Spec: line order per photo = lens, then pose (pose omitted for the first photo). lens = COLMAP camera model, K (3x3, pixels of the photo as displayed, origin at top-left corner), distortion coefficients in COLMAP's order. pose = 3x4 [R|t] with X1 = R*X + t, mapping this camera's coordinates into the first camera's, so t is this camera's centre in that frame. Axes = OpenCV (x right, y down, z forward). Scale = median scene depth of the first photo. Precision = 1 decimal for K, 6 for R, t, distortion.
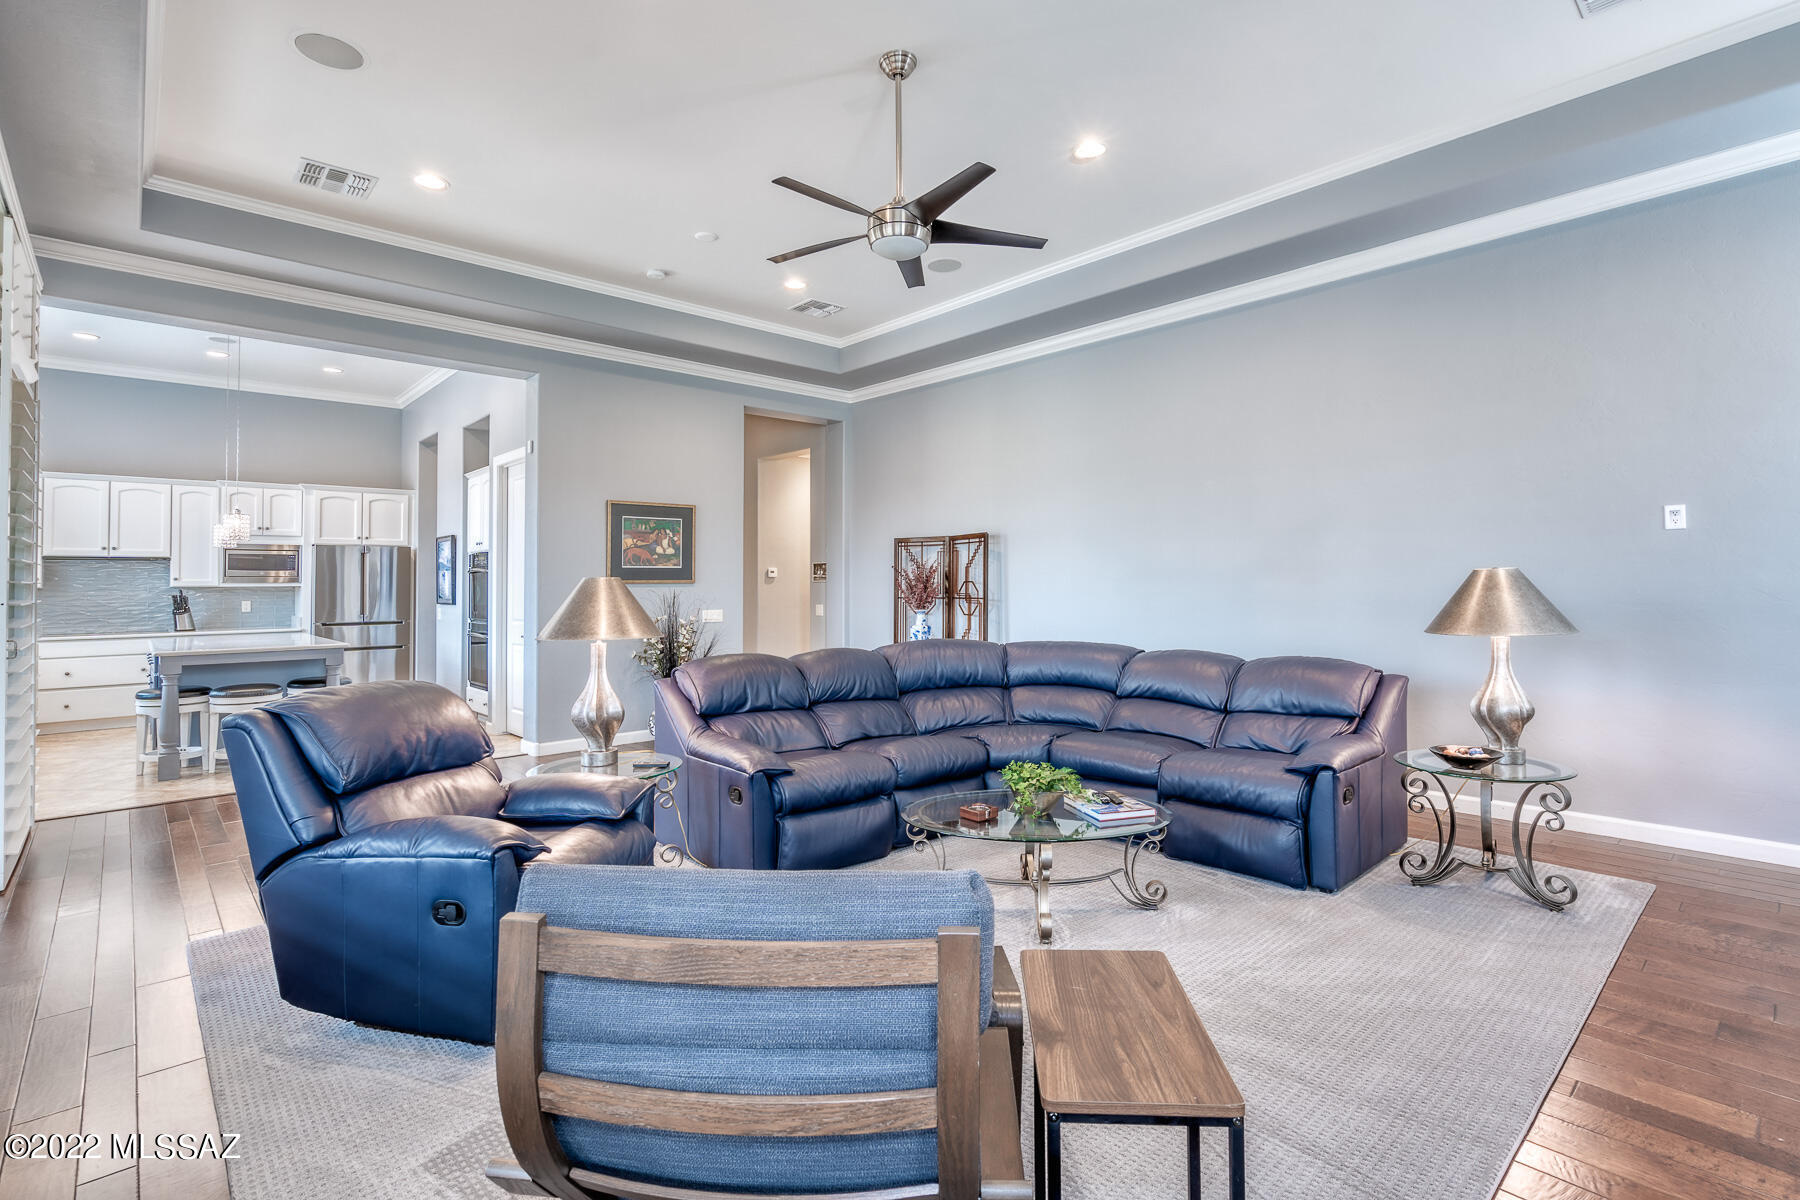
lens RADIAL K [[830.3, 0, 914.4], [0, 830.3, 571.6], [0, 0, 1]] dist [0.004809, 0.000210]
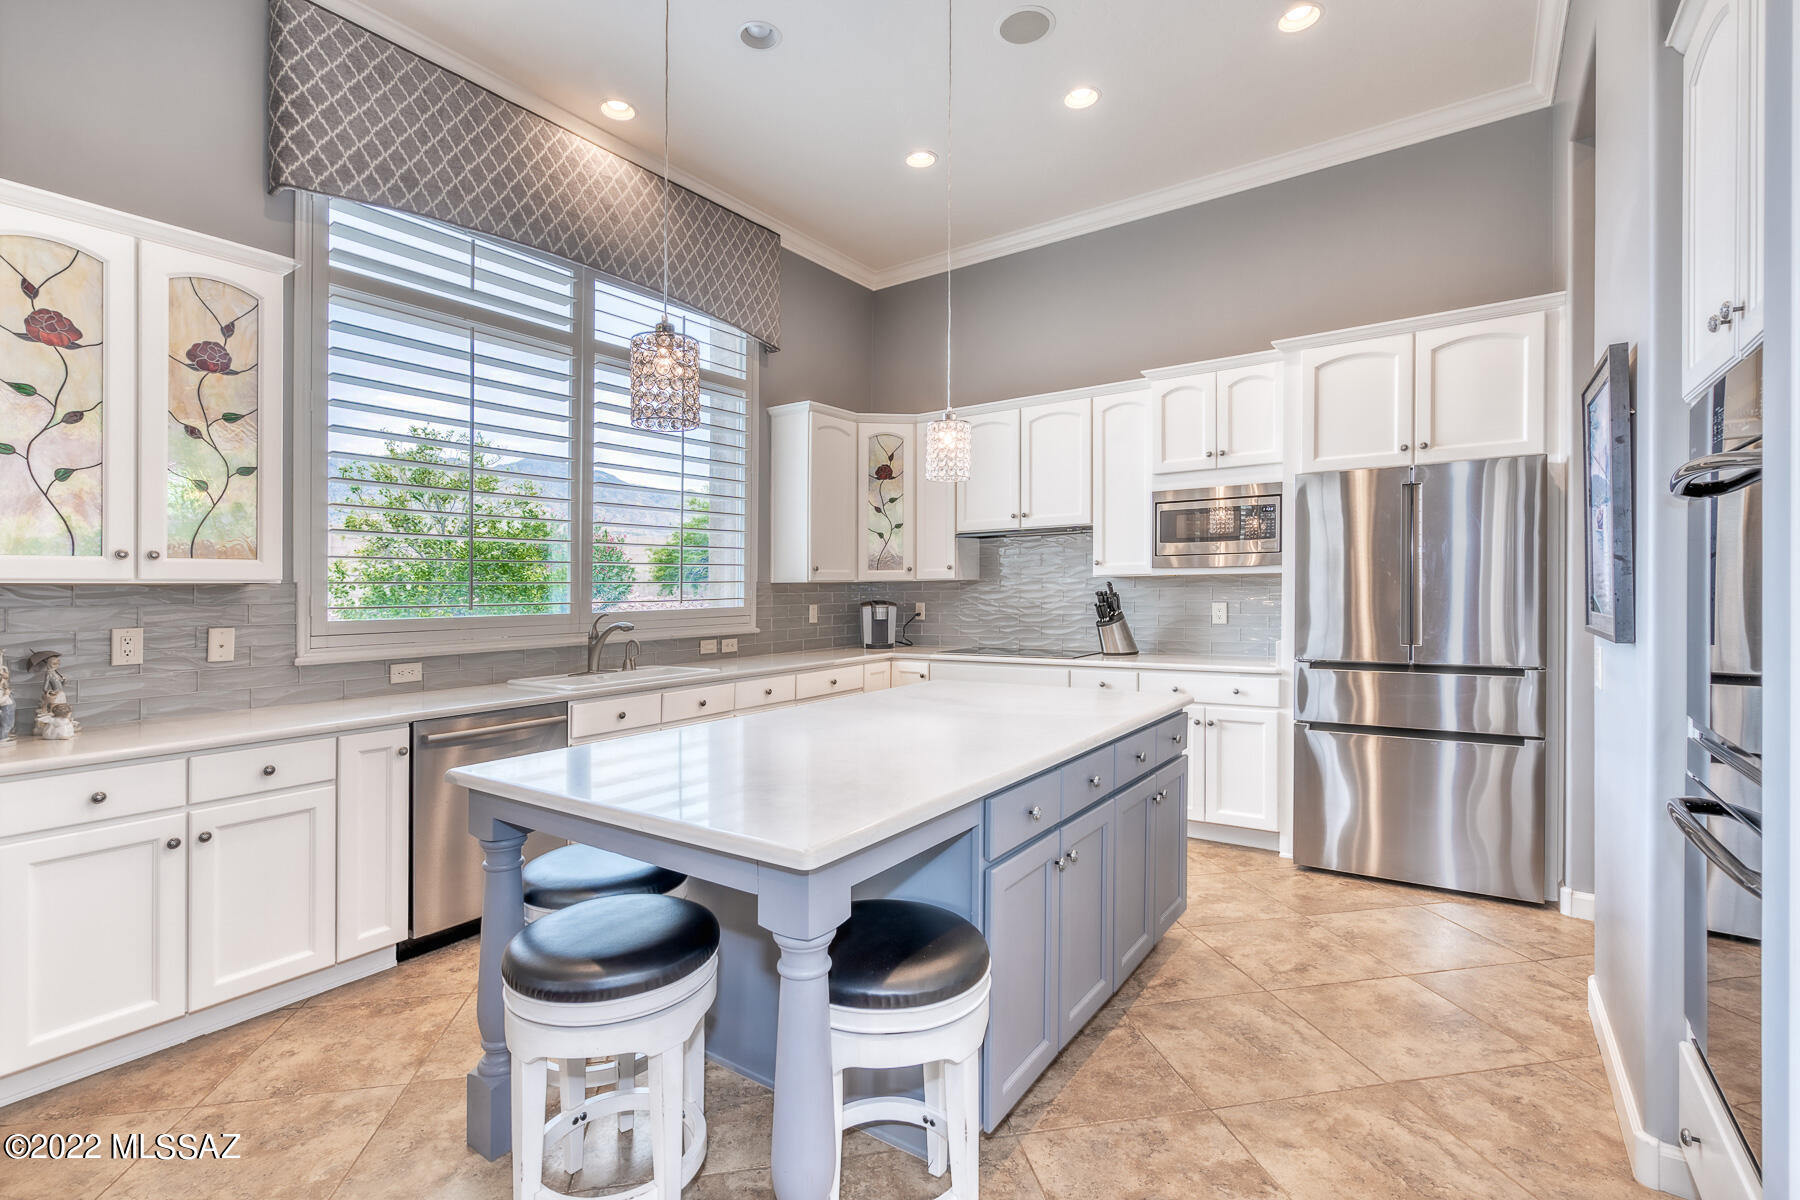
lens RADIAL K [[830.3, 0, 892.3], [0, 830.3, 604.0], [0, 0, 1]] dist [0.004809, 0.000210]
pose [[0.183353, 0.021488, -0.982812, -0.342534], [0.025485, 0.999321, 0.026603, 0.017623], [0.982717, -0.029925, 0.182680, 0.729326]]
